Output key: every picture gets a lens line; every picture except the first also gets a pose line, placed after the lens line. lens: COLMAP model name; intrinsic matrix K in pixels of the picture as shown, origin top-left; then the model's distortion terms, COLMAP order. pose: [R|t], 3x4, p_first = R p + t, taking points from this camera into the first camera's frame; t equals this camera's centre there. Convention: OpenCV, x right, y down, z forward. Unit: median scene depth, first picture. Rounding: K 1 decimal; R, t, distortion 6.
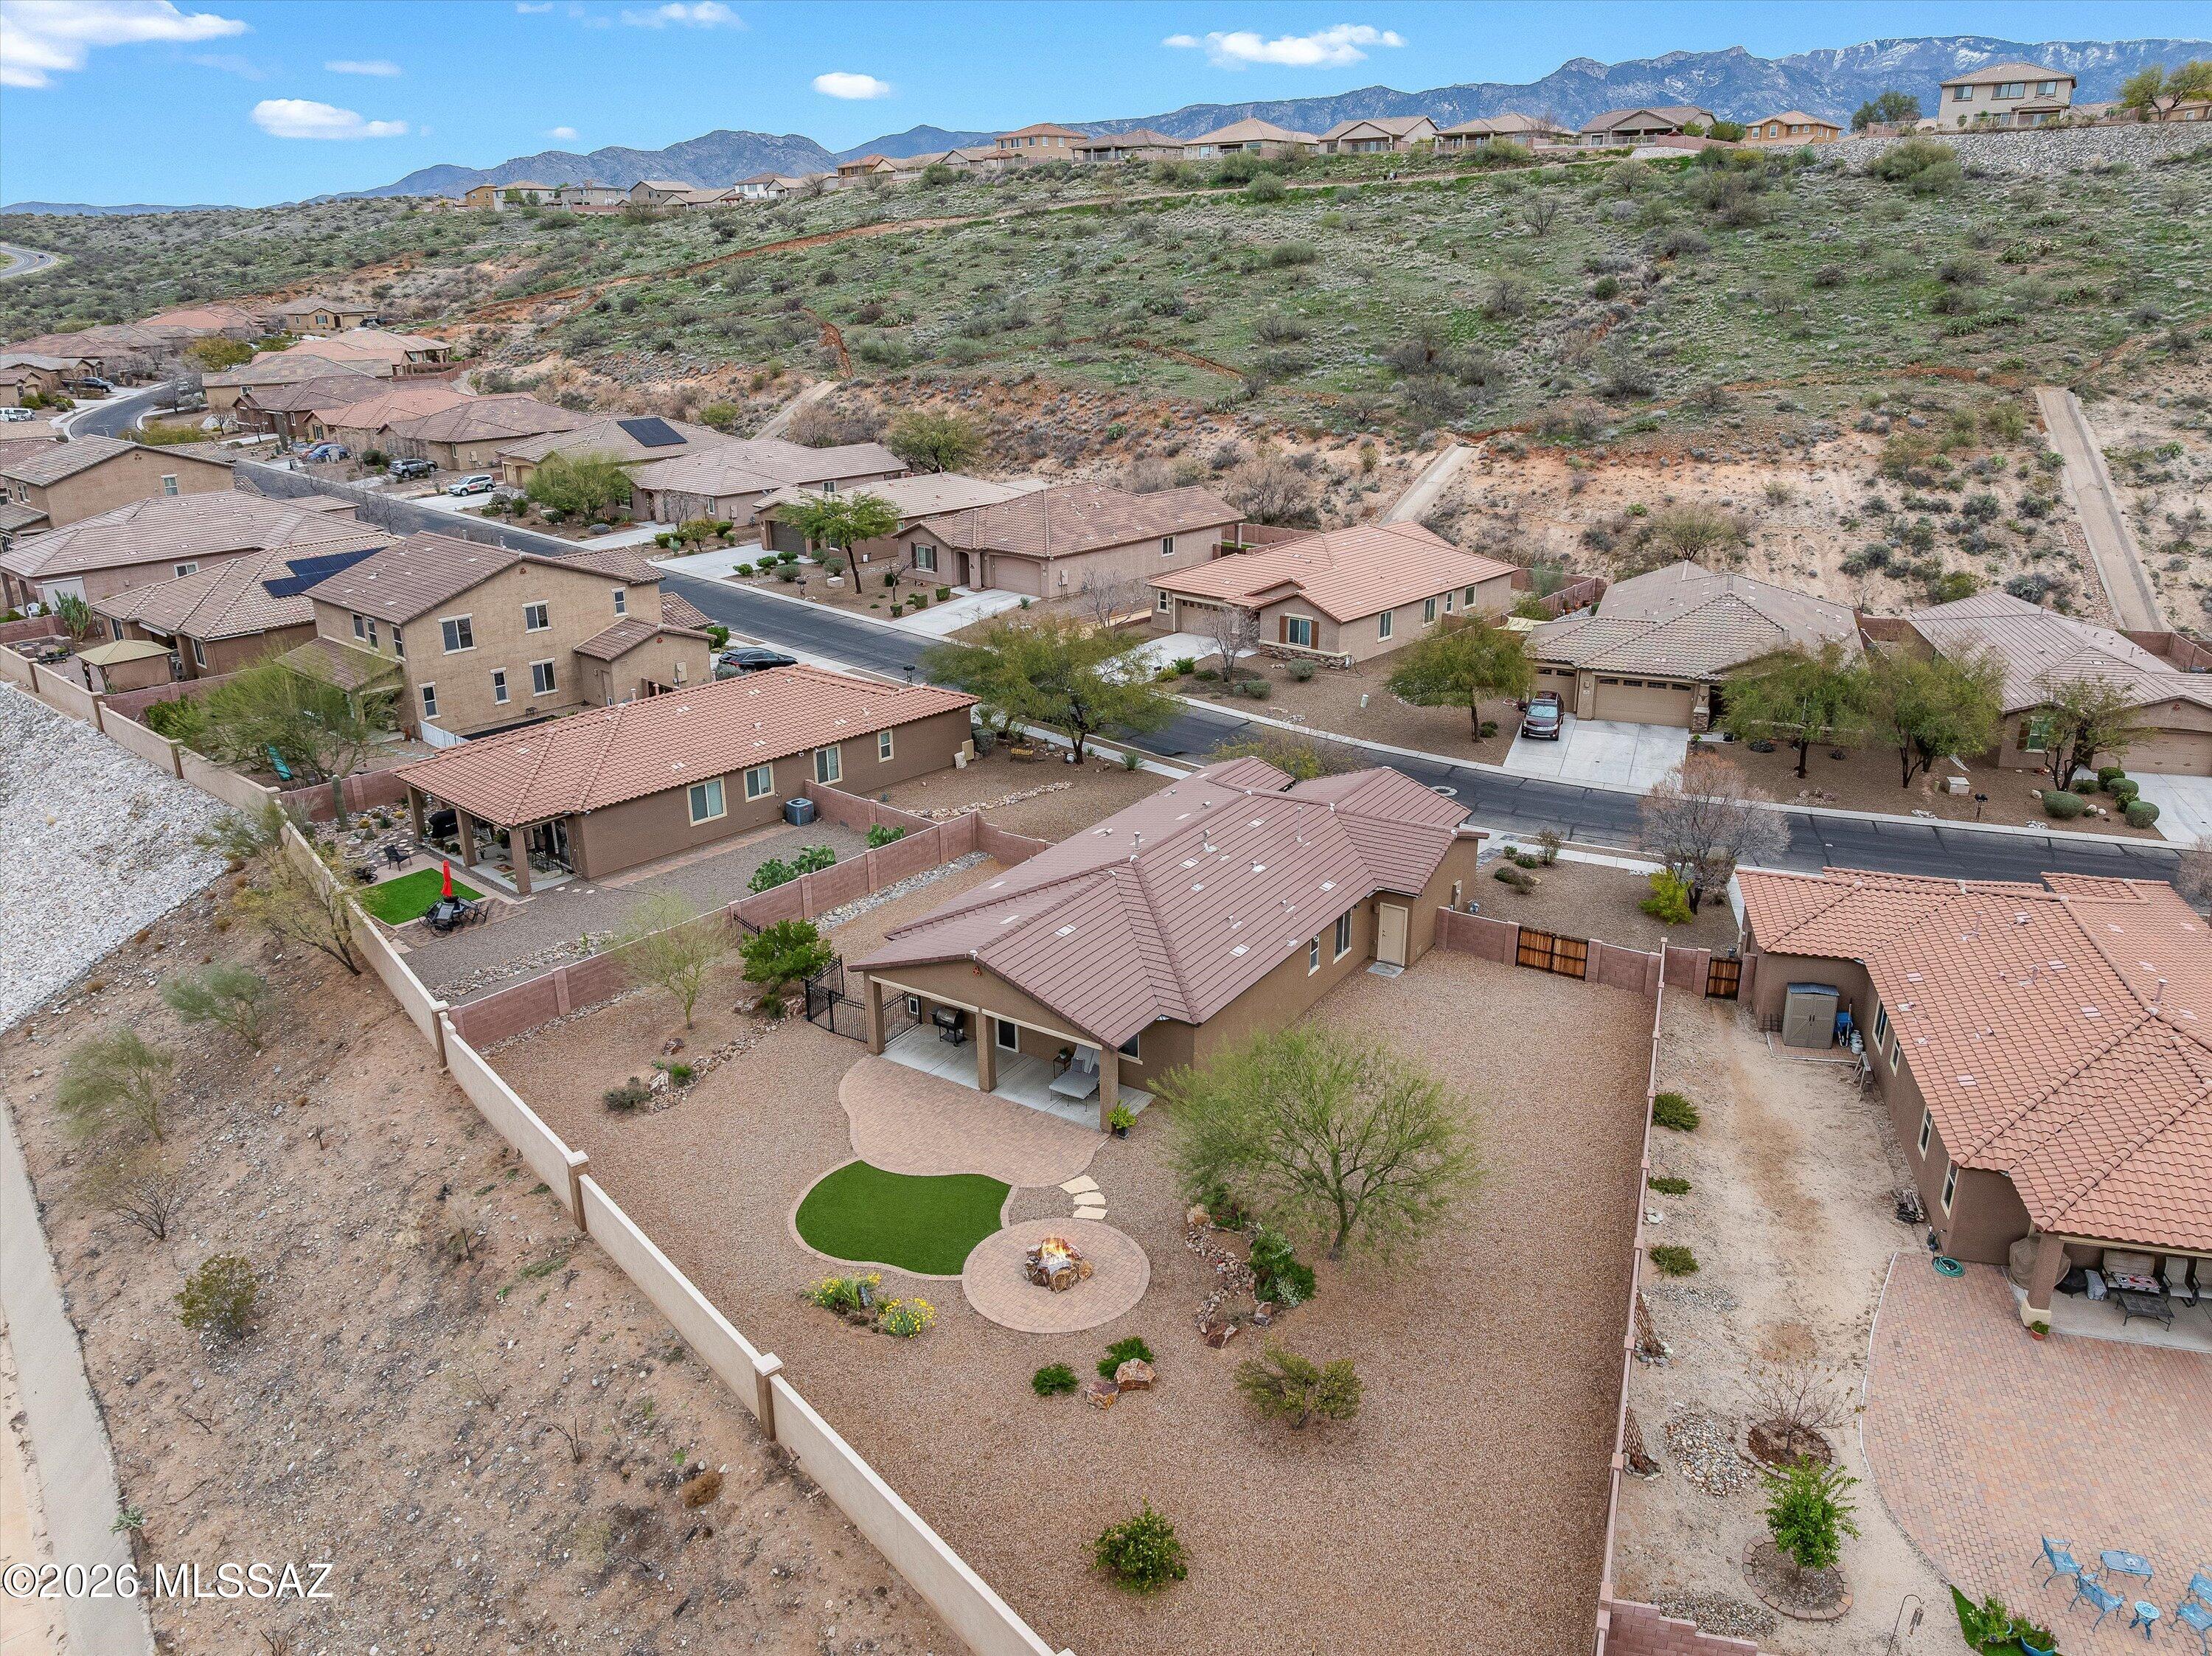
lens RADIAL K [[1564.7, 0, 1120.3], [0, 1564.7, 820.7], [0, 0, 1]] dist [-0.042336, 0.007198]
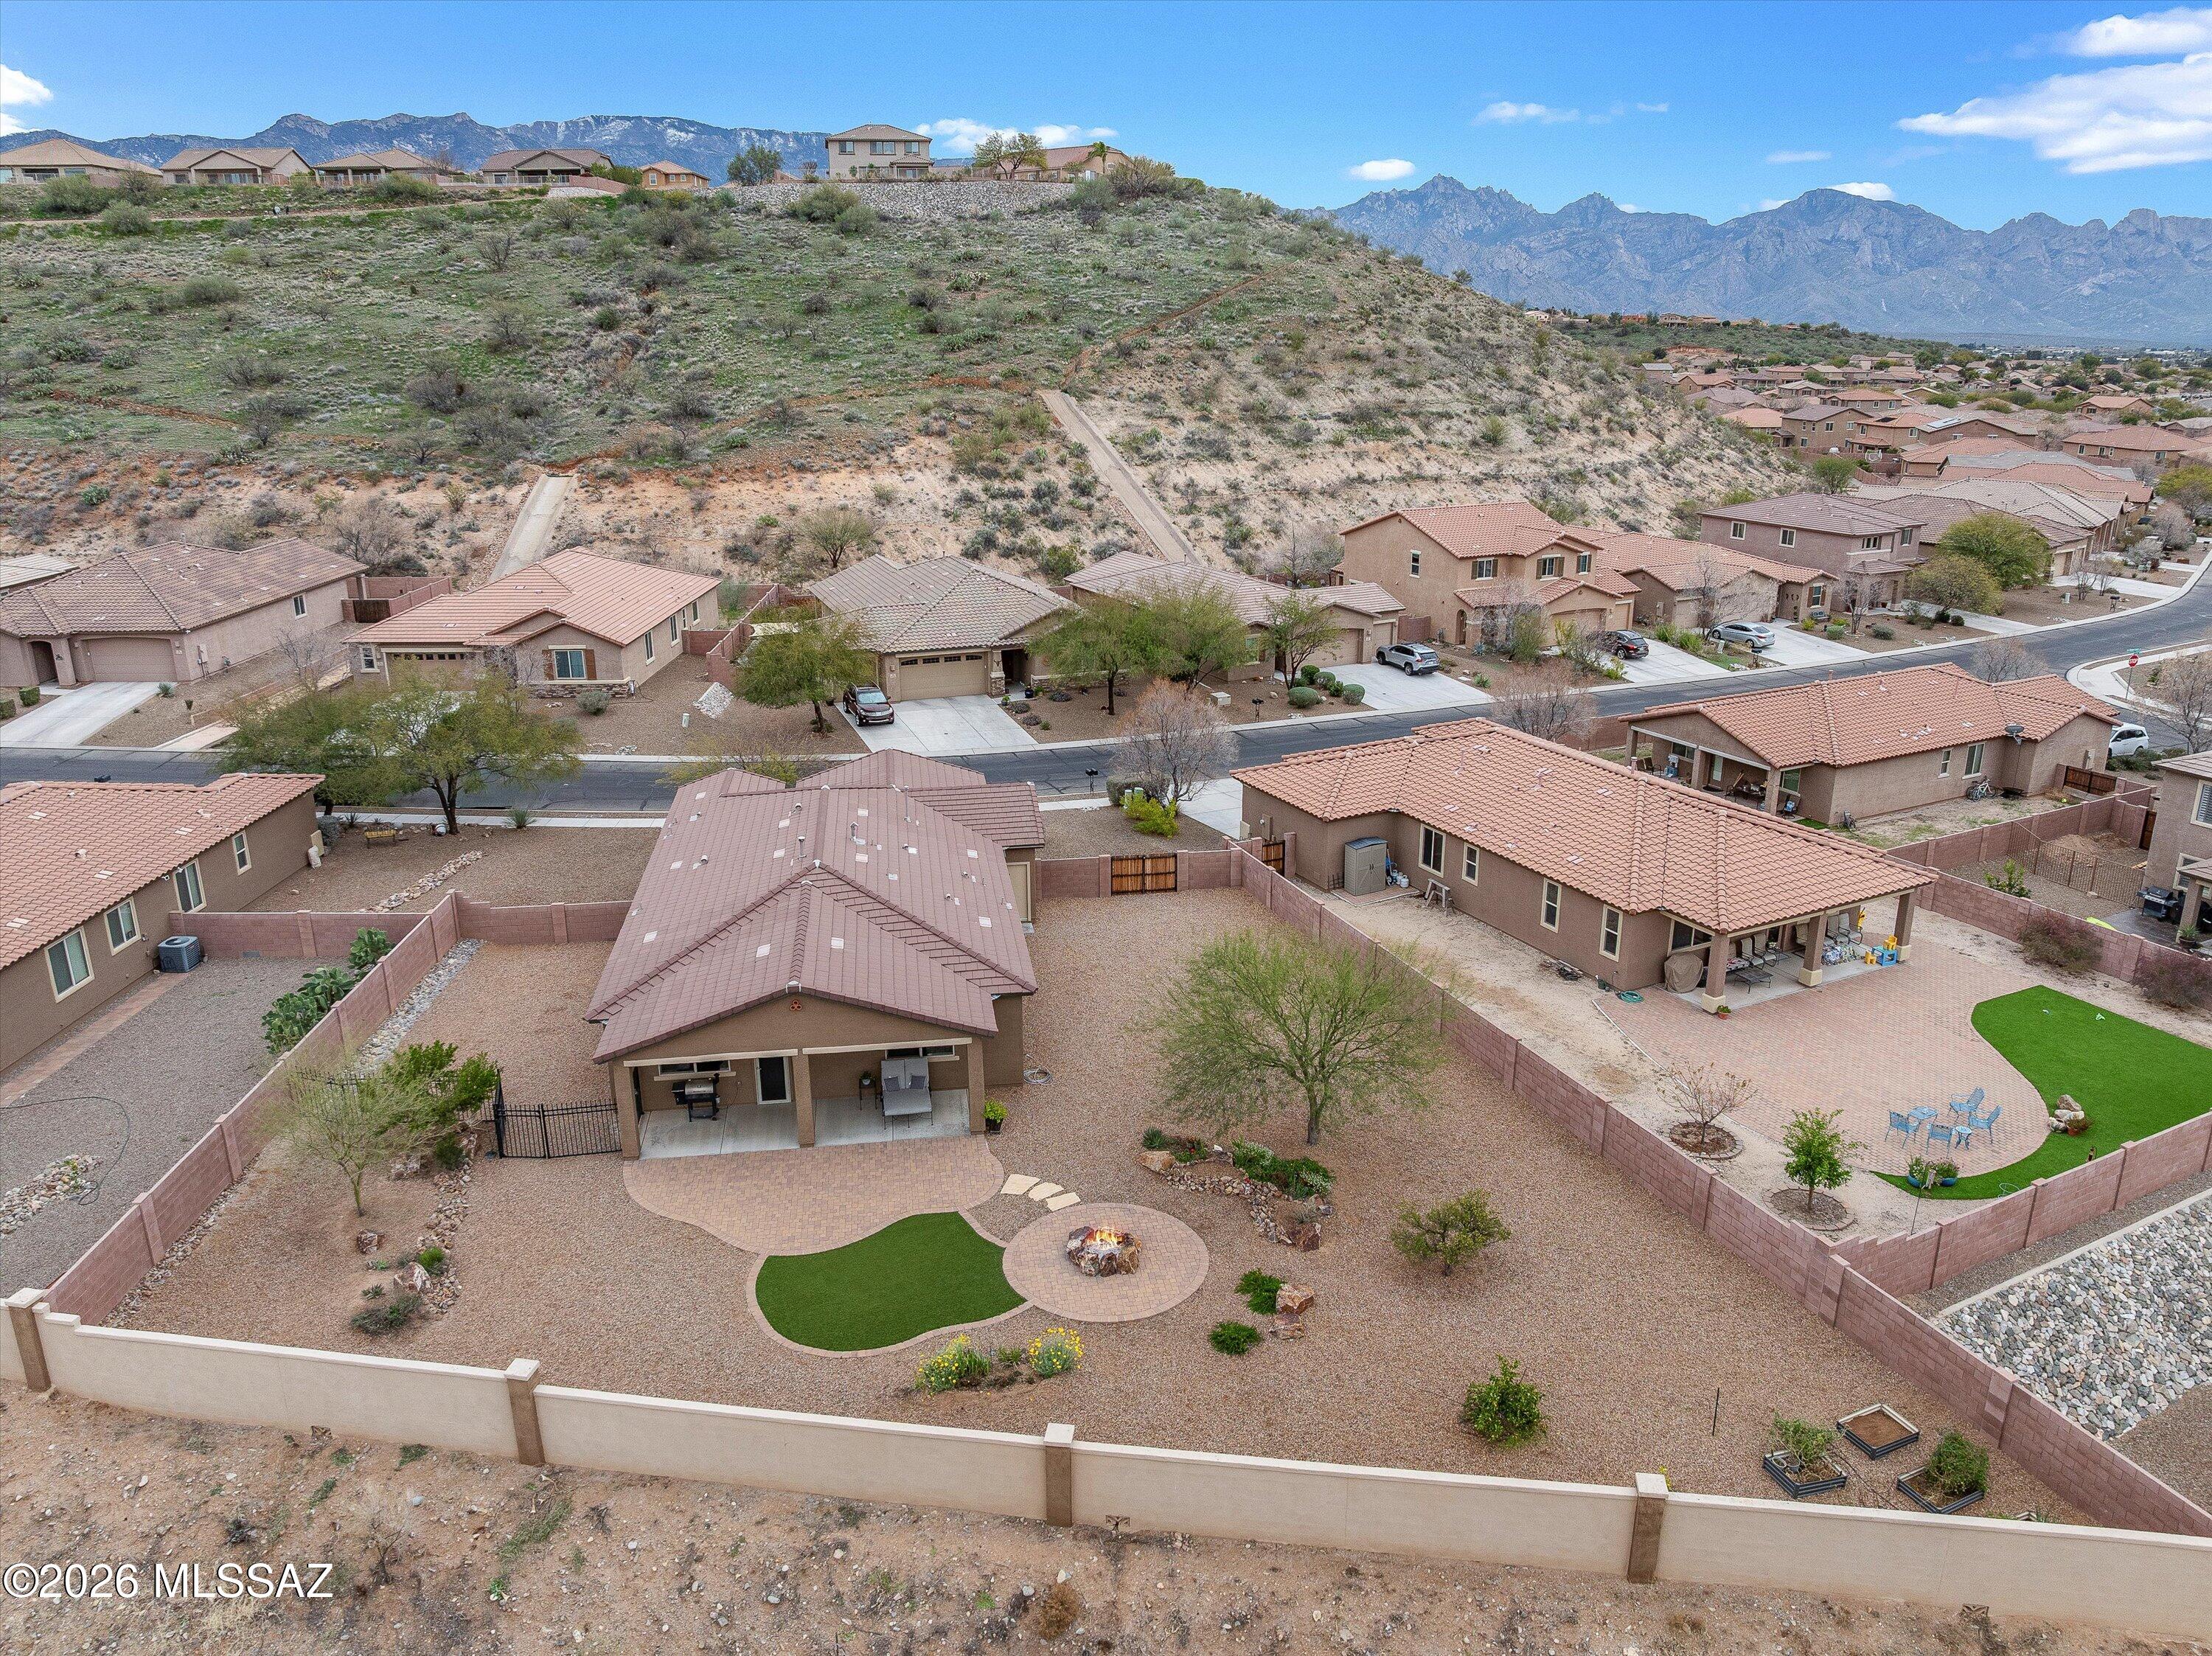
lens RADIAL K [[1564.7, 0, 1120.3], [0, 1564.7, 820.7], [0, 0, 1]] dist [-0.042336, 0.007198]
pose [[0.750544, -0.197117, 0.630737, -0.180598], [0.220110, 0.974543, 0.042644, -0.000002], [-0.623086, 0.106825, 0.774824, 0.081243]]
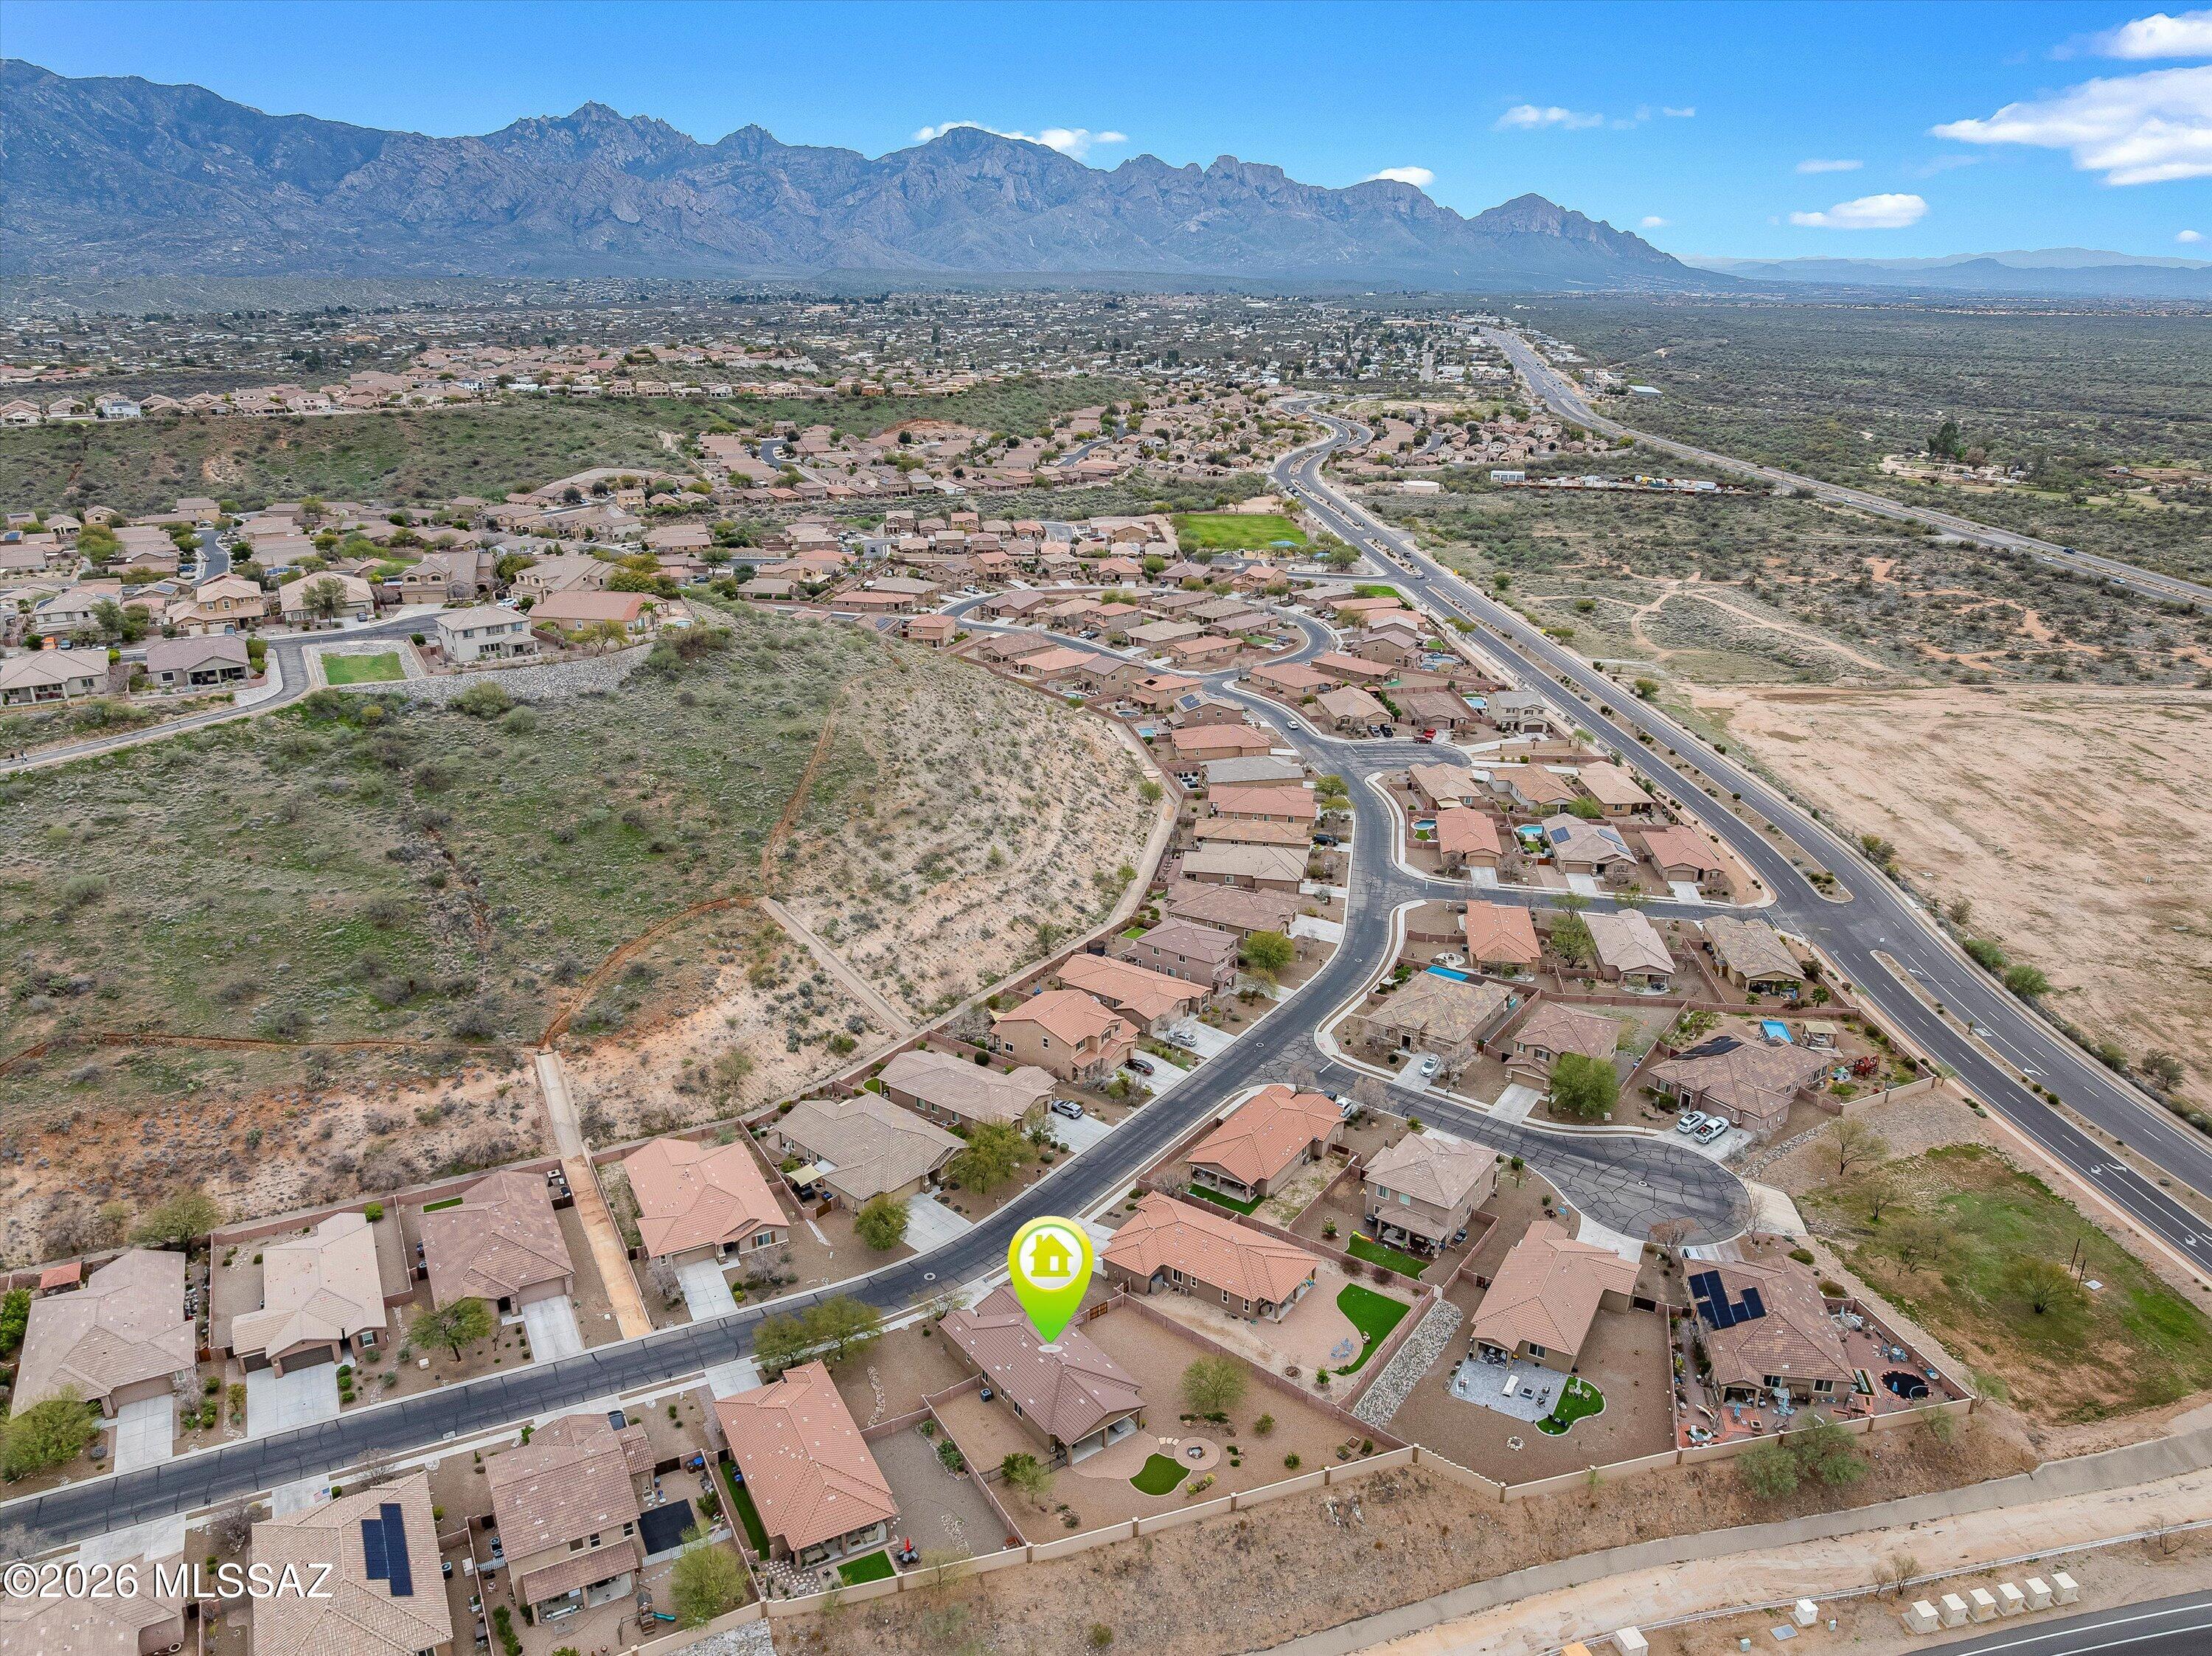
lens RADIAL K [[1564.7, 0, 1120.3], [0, 1564.7, 820.7], [0, 0, 1]] dist [-0.042336, 0.007198]
pose [[0.346707, -0.311843, 0.884617, -1.022274], [0.301428, 0.930132, 0.209750, -0.693283], [-0.888220, 0.193926, 0.416482, -0.268119]]
